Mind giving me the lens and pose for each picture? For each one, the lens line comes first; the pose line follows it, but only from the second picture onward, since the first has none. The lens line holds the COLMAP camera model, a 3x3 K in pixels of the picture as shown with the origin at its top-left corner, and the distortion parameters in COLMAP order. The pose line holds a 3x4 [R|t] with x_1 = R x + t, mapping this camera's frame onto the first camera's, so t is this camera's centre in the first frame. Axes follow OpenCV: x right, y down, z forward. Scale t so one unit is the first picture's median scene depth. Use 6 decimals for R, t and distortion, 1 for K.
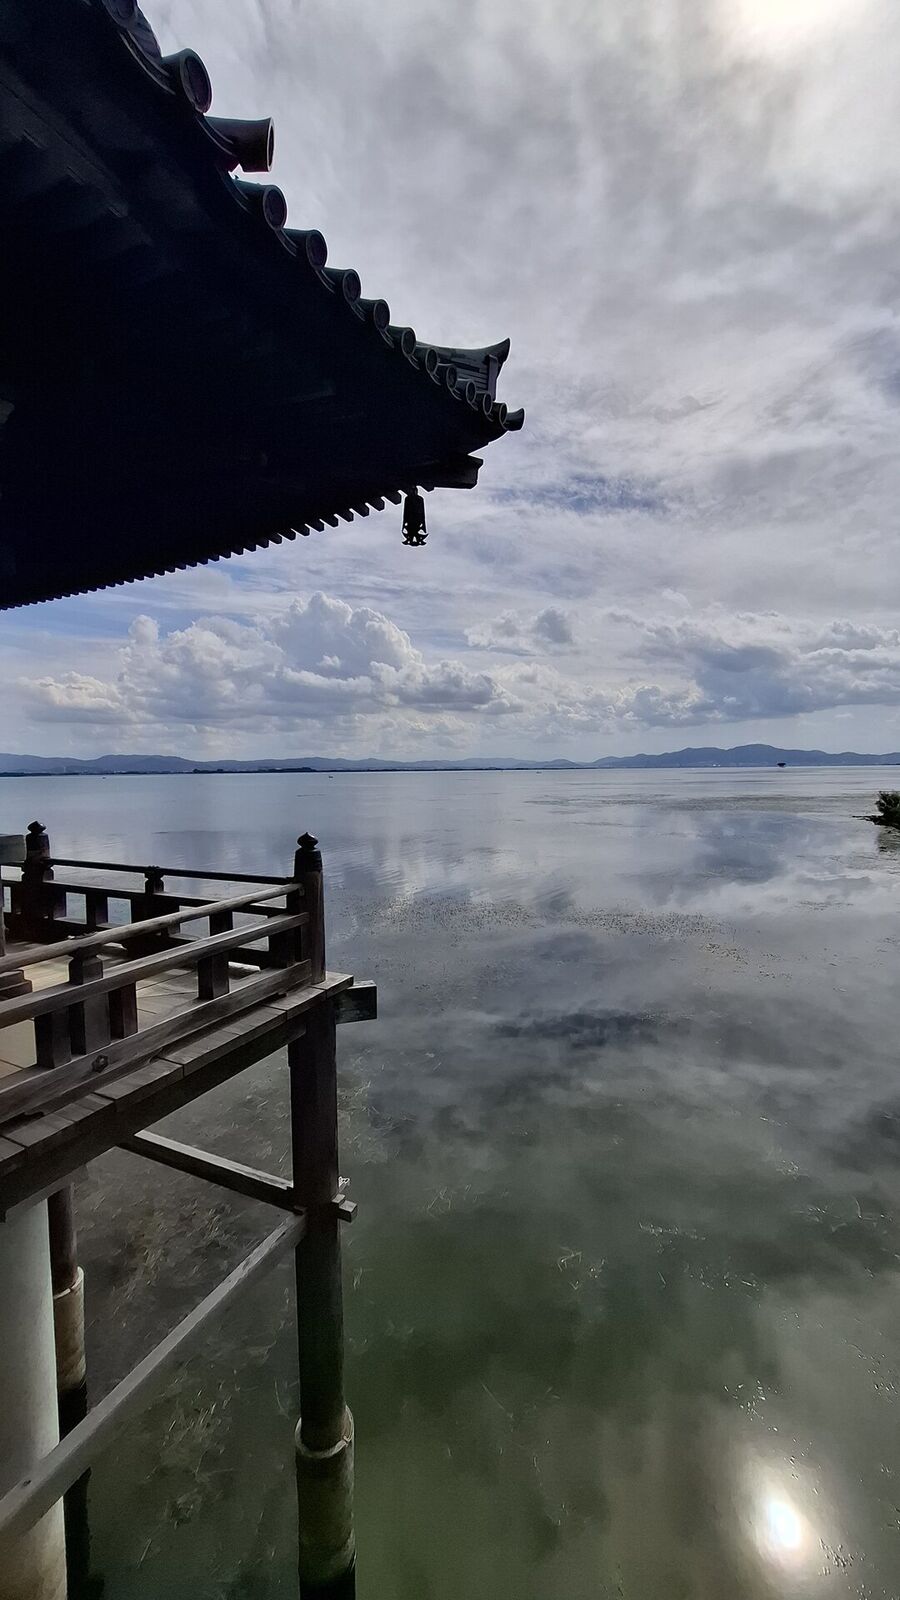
lens RADIAL K [[624.8, 0, 451.4], [0, 624.8, 806.3], [0, 0, 1]] dist [-0.002661, -0.000152]
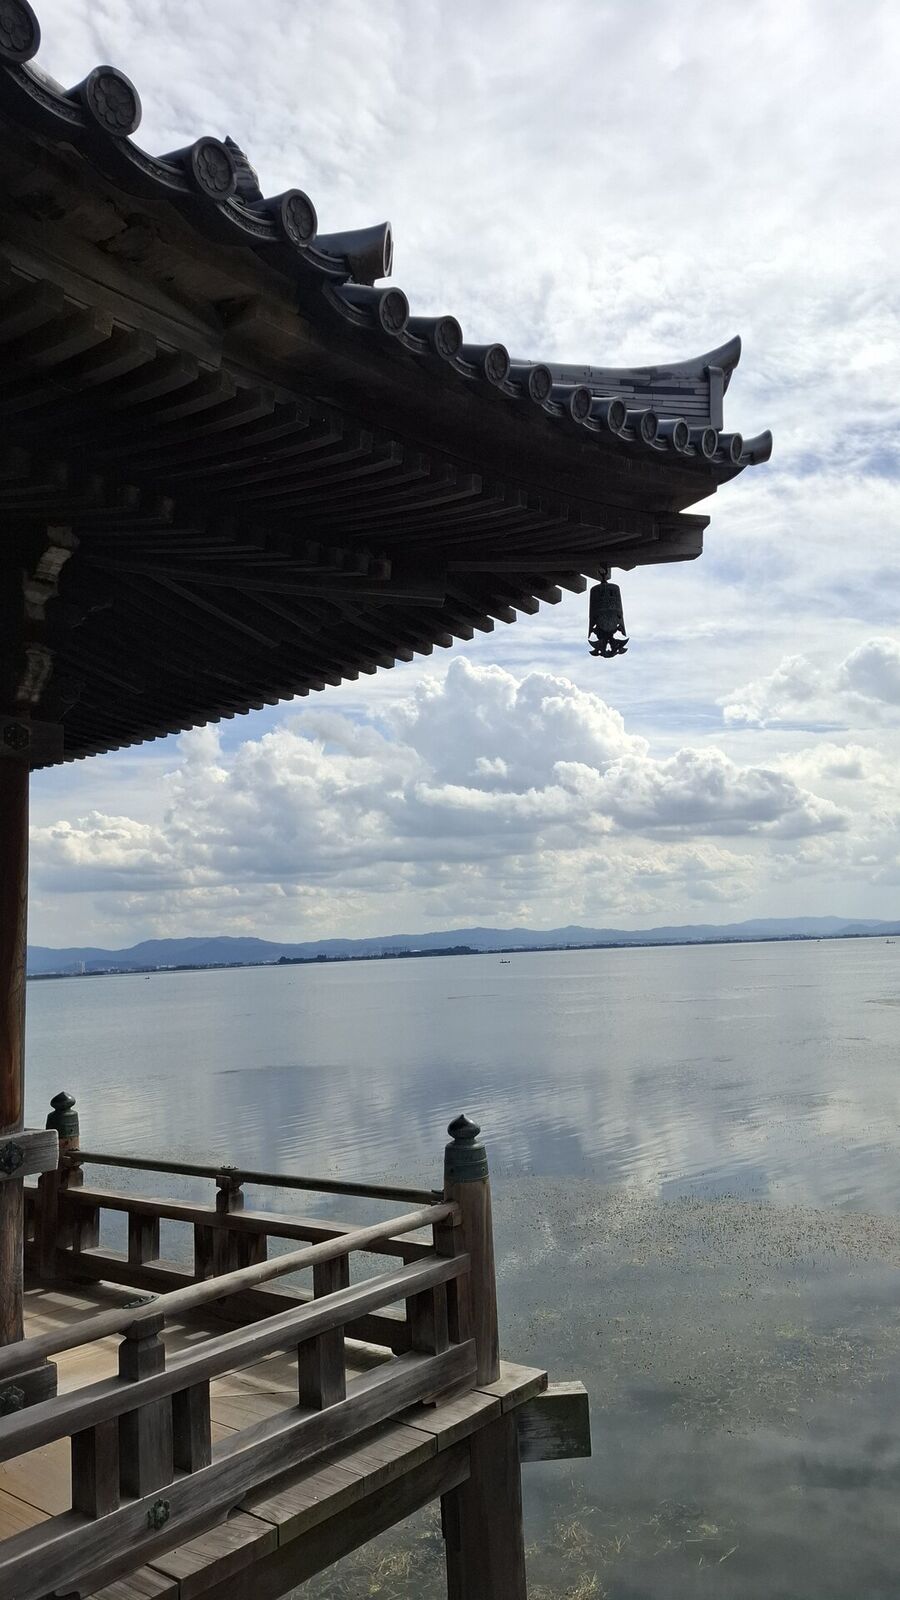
lens RADIAL K [[1111.8, 0, 457.4], [0, 1111.8, 793.7], [0, 0, 1]] dist [0.097561, -0.108178]
pose [[0.972674, -0.071055, -0.221036, 0.033005], [0.029460, 0.982096, -0.186065, -0.062277], [0.230299, 0.174469, 0.957352, -0.122510]]
